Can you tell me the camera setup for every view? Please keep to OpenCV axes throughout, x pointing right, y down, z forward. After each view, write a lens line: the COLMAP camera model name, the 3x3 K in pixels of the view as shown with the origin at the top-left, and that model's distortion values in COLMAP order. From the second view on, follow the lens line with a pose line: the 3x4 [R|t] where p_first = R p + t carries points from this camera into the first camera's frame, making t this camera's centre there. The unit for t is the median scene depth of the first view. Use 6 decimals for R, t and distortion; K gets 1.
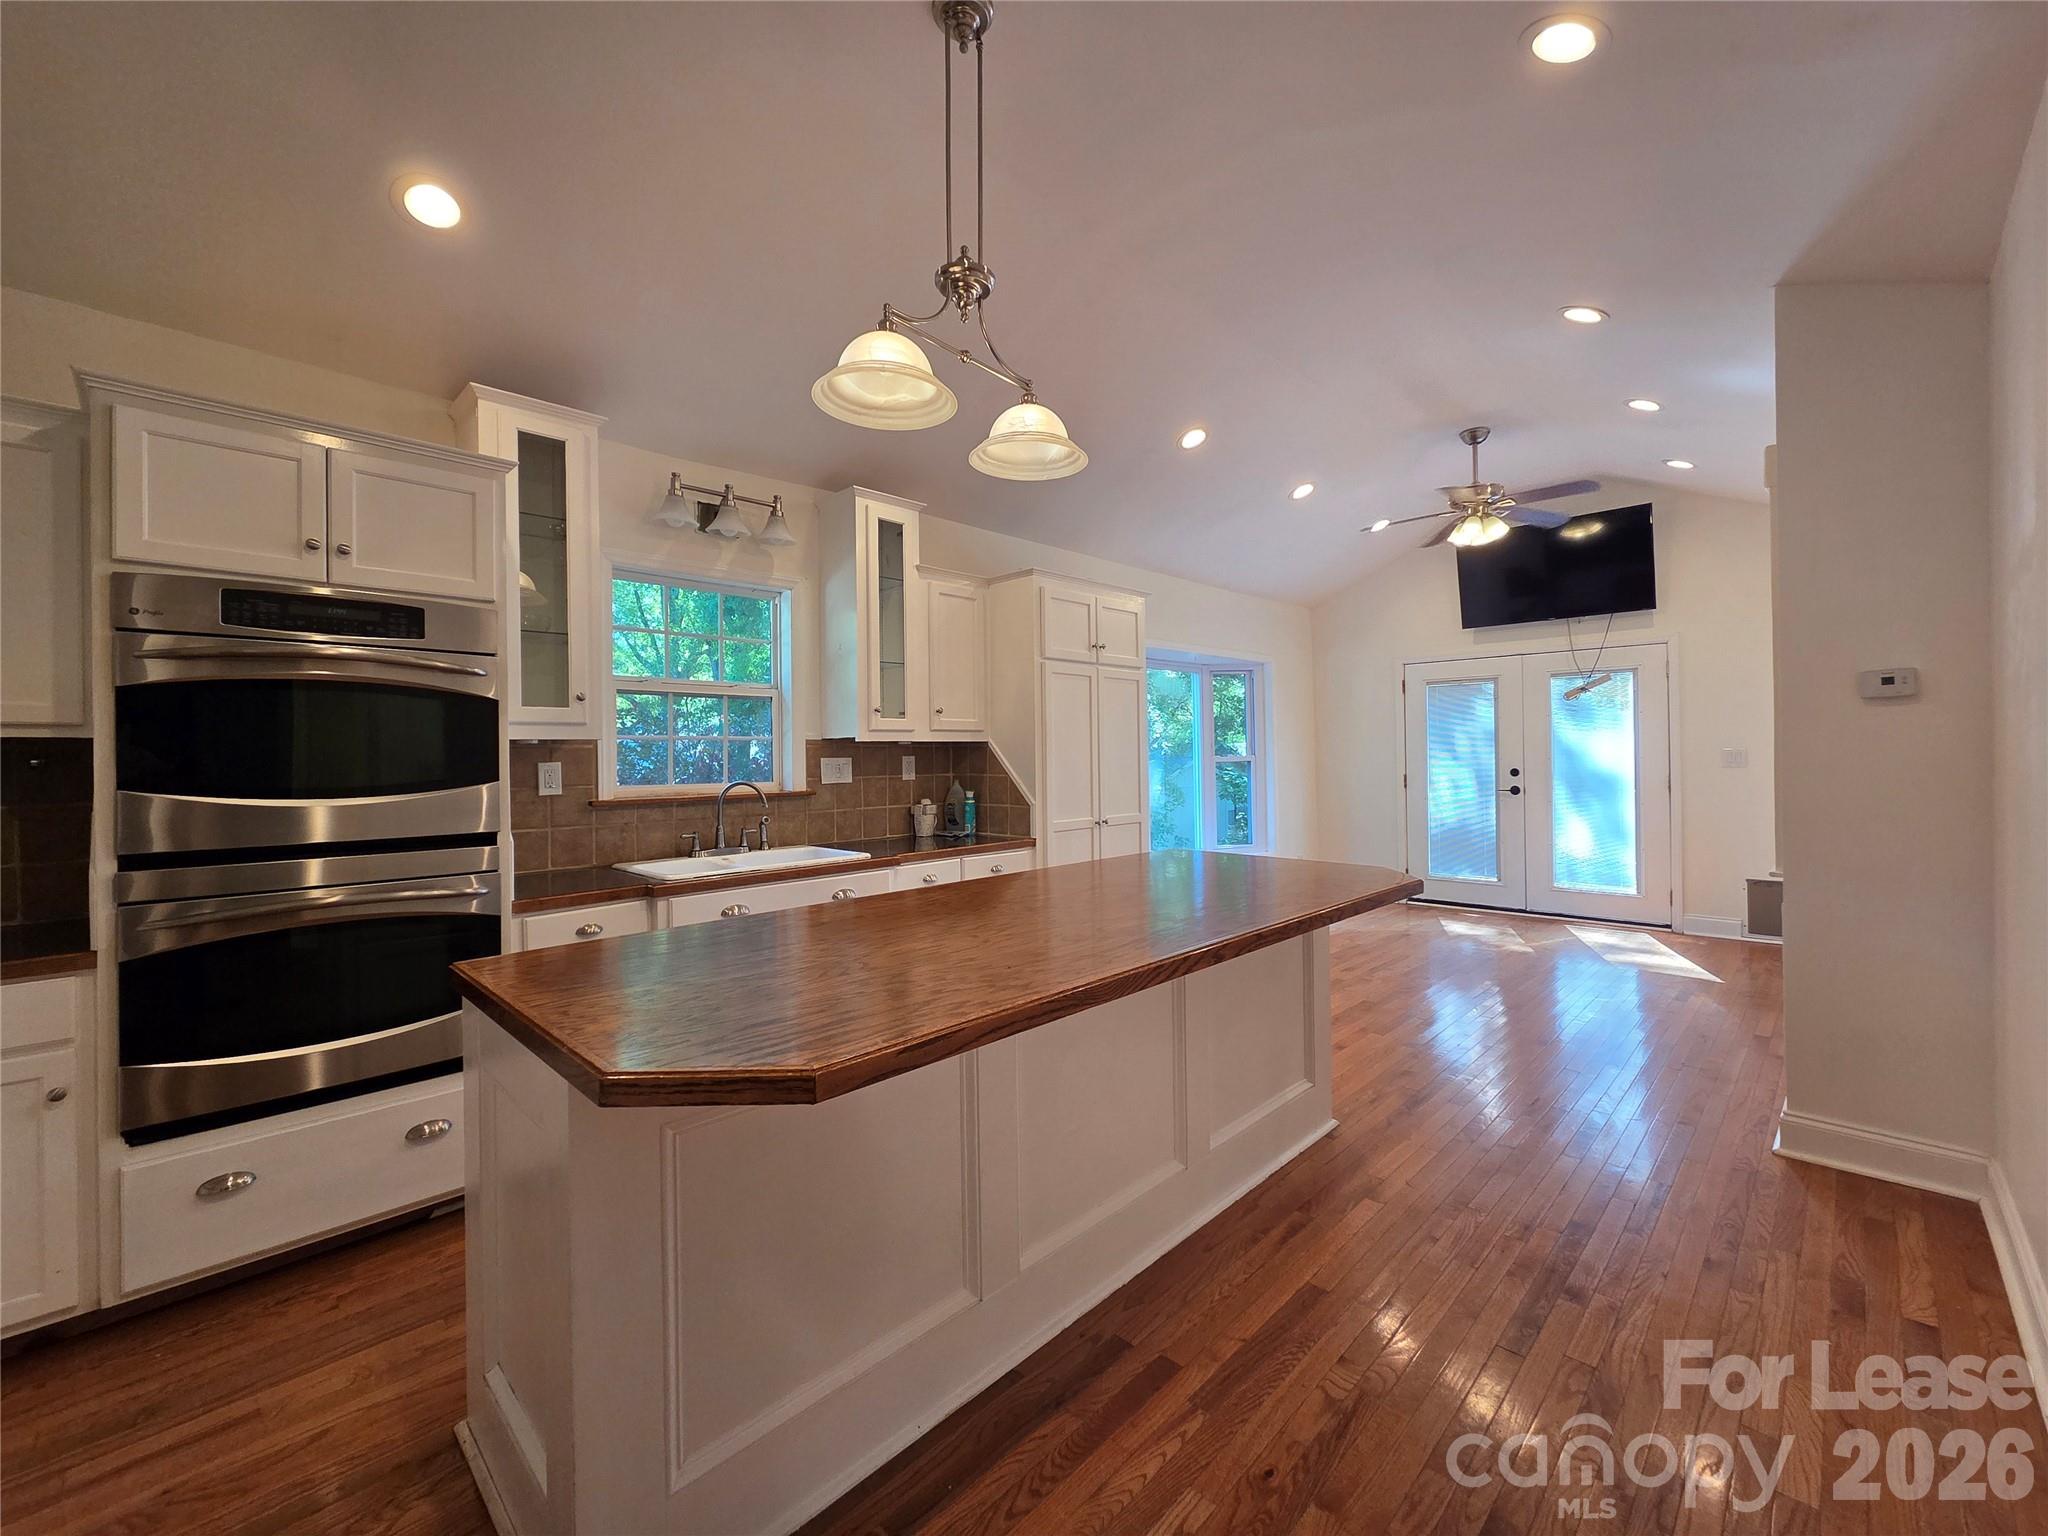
lens RADIAL K [[838.6, 0, 1035.7], [0, 838.6, 758.2], [0, 0, 1]] dist [0.001960, 0.000115]
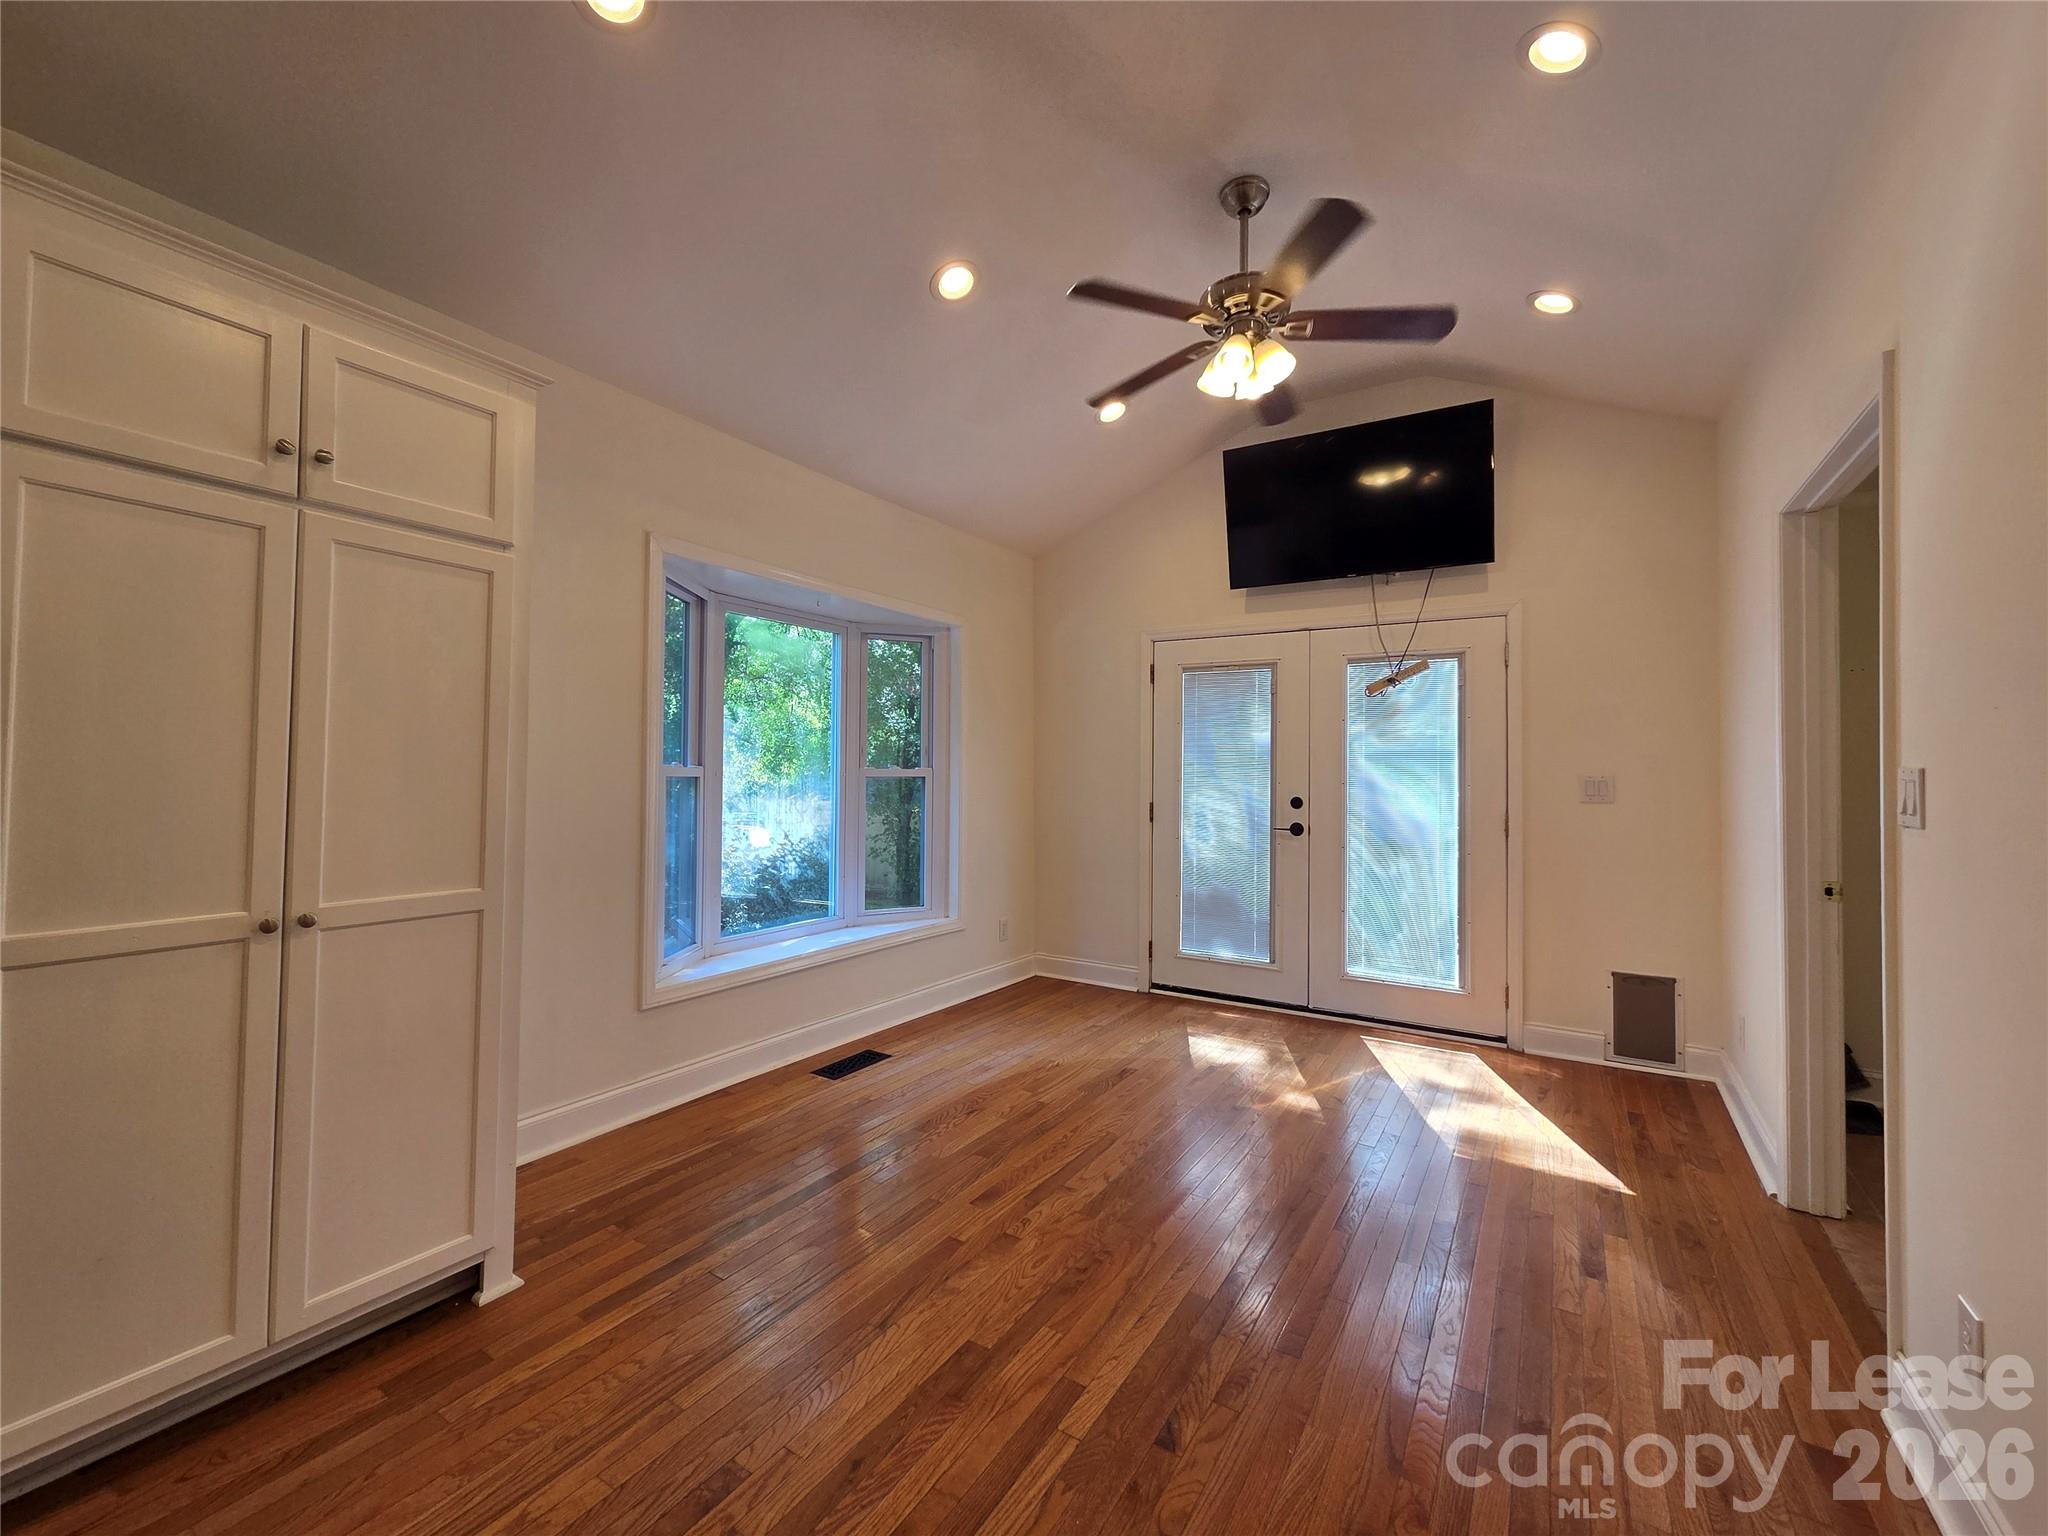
lens RADIAL K [[838.6, 0, 1035.7], [0, 838.6, 758.2], [0, 0, 1]] dist [0.001960, 0.000115]
pose [[0.975339, 0.030372, 0.218612, 0.227589], [-0.026081, 0.999407, -0.022488, 0.002086], [-0.219165, 0.016232, 0.975553, 0.404838]]
